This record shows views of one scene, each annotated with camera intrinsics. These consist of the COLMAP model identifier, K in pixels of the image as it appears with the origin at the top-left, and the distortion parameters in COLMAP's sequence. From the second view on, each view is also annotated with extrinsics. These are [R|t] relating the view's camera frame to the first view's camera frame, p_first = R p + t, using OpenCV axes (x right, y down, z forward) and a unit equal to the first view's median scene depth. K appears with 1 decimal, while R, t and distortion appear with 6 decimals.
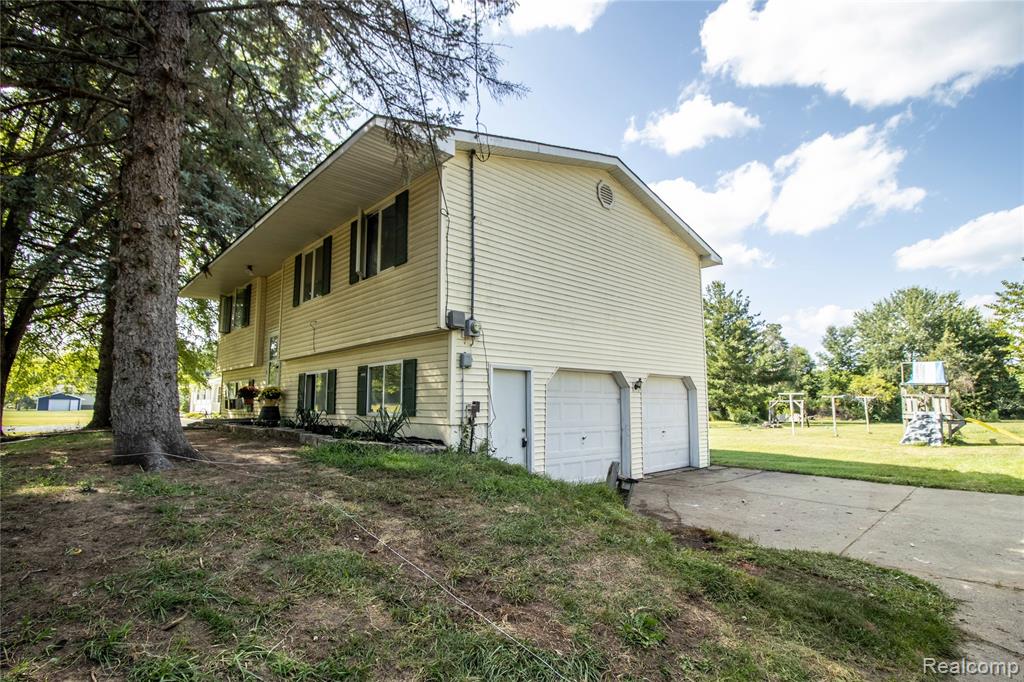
lens RADIAL K [[493.1, 0, 515.8], [0, 493.1, 347.4], [0, 0, 1]] dist [-0.012480, -0.003567]
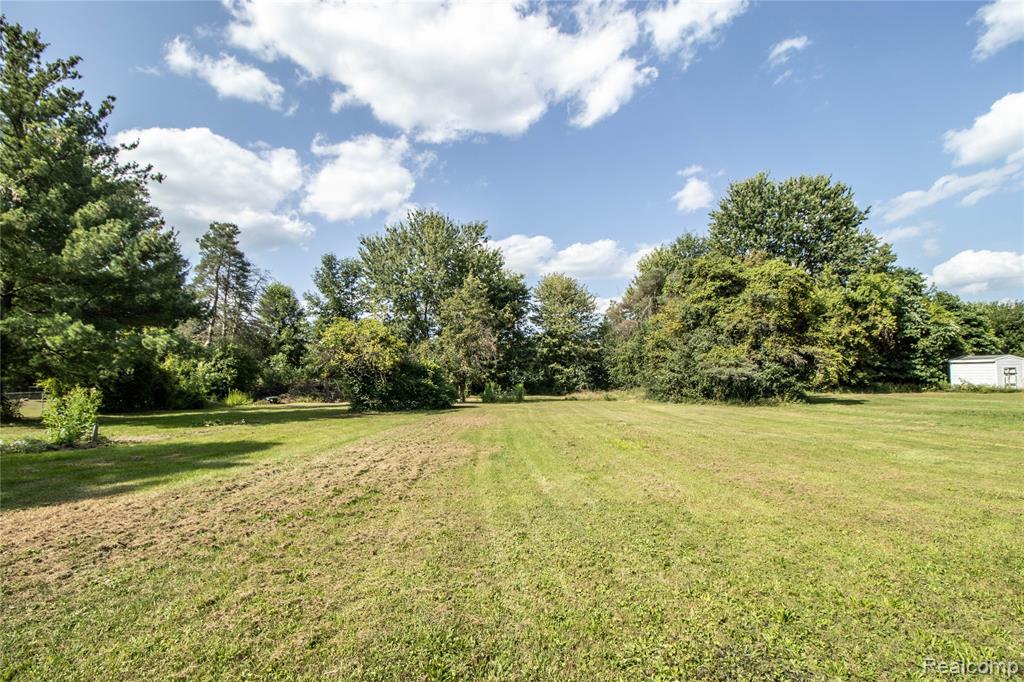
lens RADIAL K [[493.1, 0, 512.7], [0, 493.1, 343.8], [0, 0, 1]] dist [-0.012480, -0.003567]
pose [[0.638340, 0.051029, 0.768062, 0.348479], [-0.089404, 0.995962, 0.008133, 0.053098], [-0.764545, -0.073859, 0.640324, 0.447175]]
